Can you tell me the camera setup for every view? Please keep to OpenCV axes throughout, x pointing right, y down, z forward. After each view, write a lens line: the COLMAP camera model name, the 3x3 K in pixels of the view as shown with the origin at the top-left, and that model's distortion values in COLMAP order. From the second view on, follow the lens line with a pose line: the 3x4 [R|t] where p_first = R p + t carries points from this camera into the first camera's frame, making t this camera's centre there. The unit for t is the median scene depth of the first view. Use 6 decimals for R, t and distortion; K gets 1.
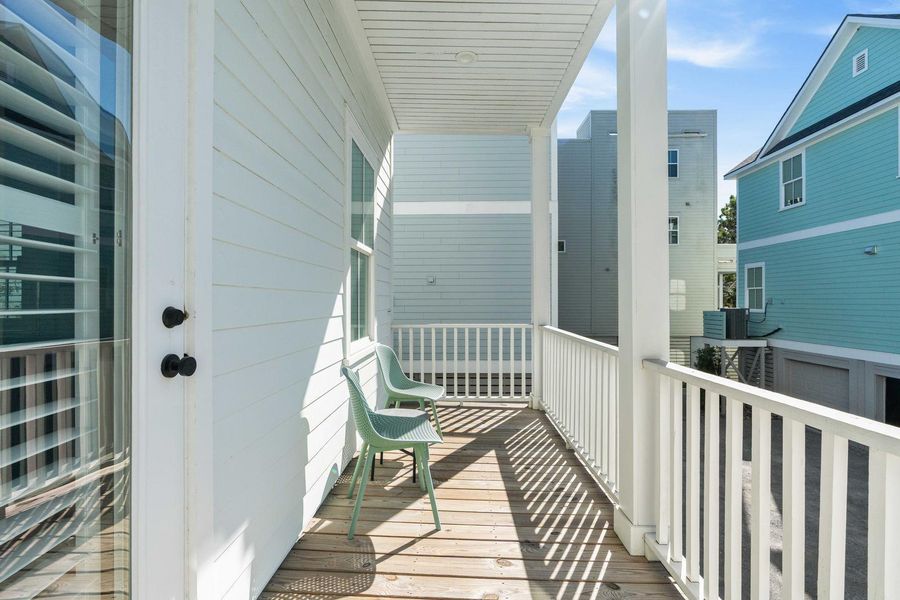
lens RADIAL K [[415.0, 0, 453.6], [0, 415.0, 297.6], [0, 0, 1]] dist [-0.002217, 0.000010]
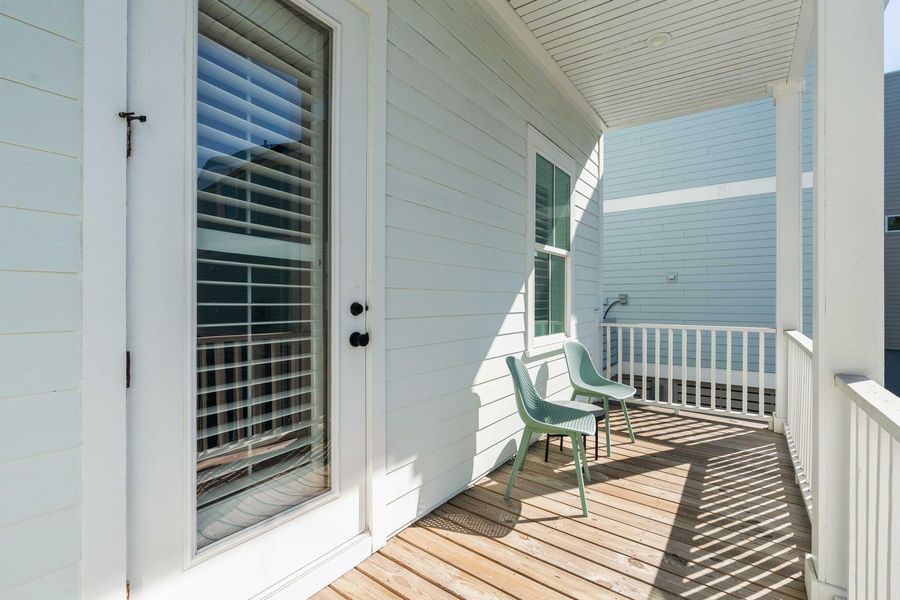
lens RADIAL K [[404.4, 0, 450.0], [0, 404.4, 300.0], [0, 0, 1]] dist [-0.000617, 0.000403]
pose [[0.821095, 0.002147, -0.570787, 0.196130], [0.002946, 0.999964, 0.008000, 0.000262], [0.570783, -0.008251, 0.821059, -0.027430]]
